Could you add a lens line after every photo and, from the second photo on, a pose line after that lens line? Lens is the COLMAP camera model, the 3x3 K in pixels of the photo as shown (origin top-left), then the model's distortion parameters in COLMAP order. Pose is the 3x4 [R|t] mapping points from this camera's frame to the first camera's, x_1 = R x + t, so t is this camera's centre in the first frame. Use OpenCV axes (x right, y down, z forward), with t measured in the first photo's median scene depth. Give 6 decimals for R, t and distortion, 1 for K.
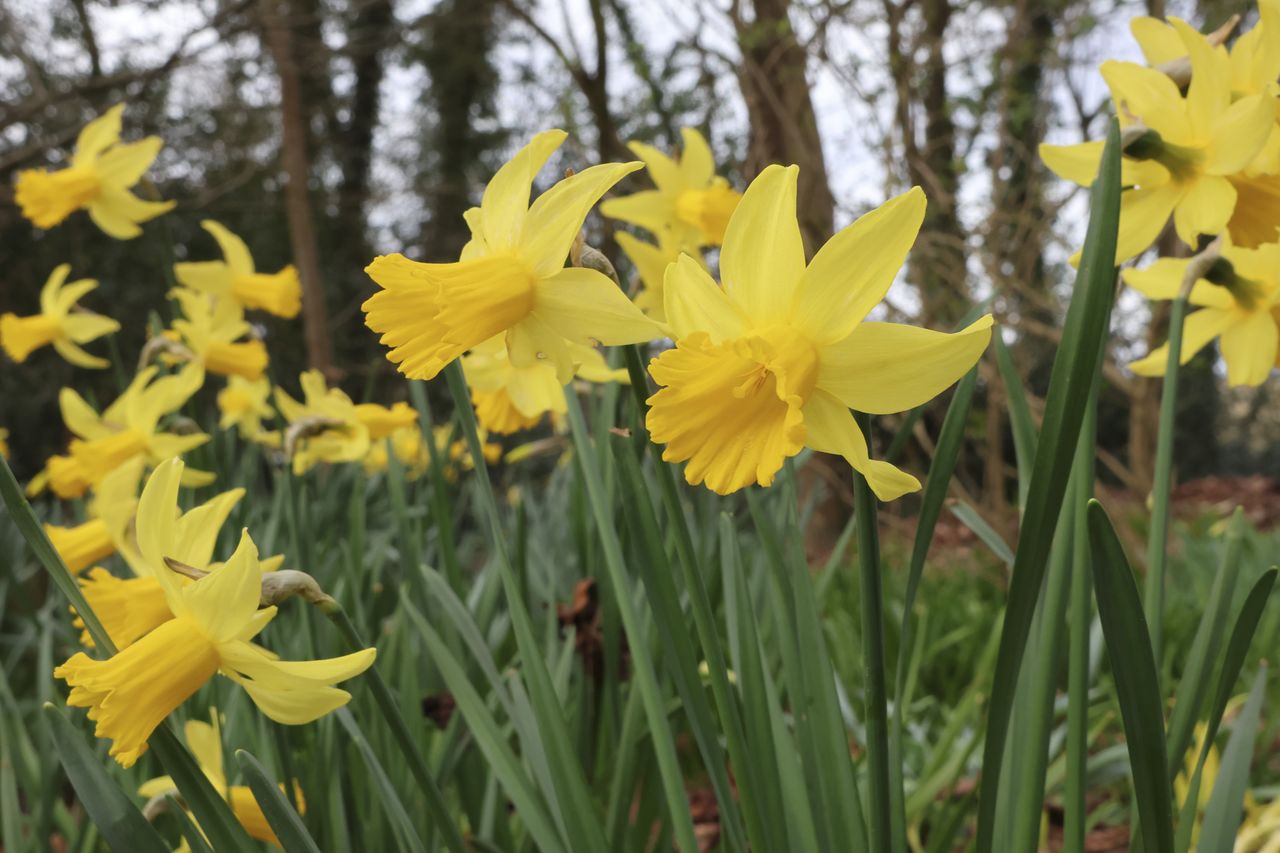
lens RADIAL K [[1510.4, 0, 640.0], [0, 1510.4, 426.5], [0, 0, 1]] dist [-0.004514, 0.035038]
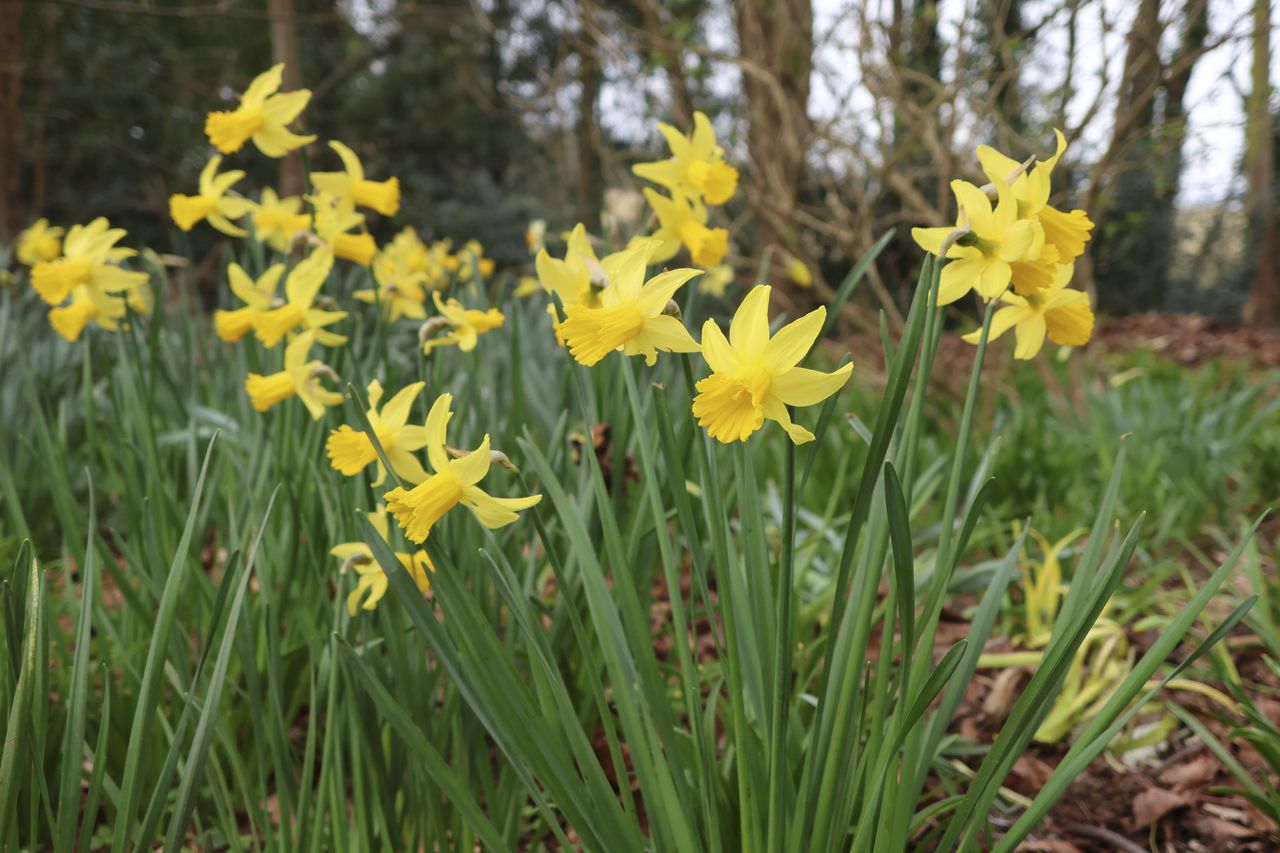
lens RADIAL K [[1510.4, 0, 640.0], [0, 1510.4, 426.5], [0, 0, 1]] dist [-0.004514, 0.035038]
pose [[0.997677, 0.059429, 0.033308, -0.122965], [-0.063422, 0.988738, 0.135556, -0.231217], [-0.024877, -0.137354, 0.990210, -1.021291]]
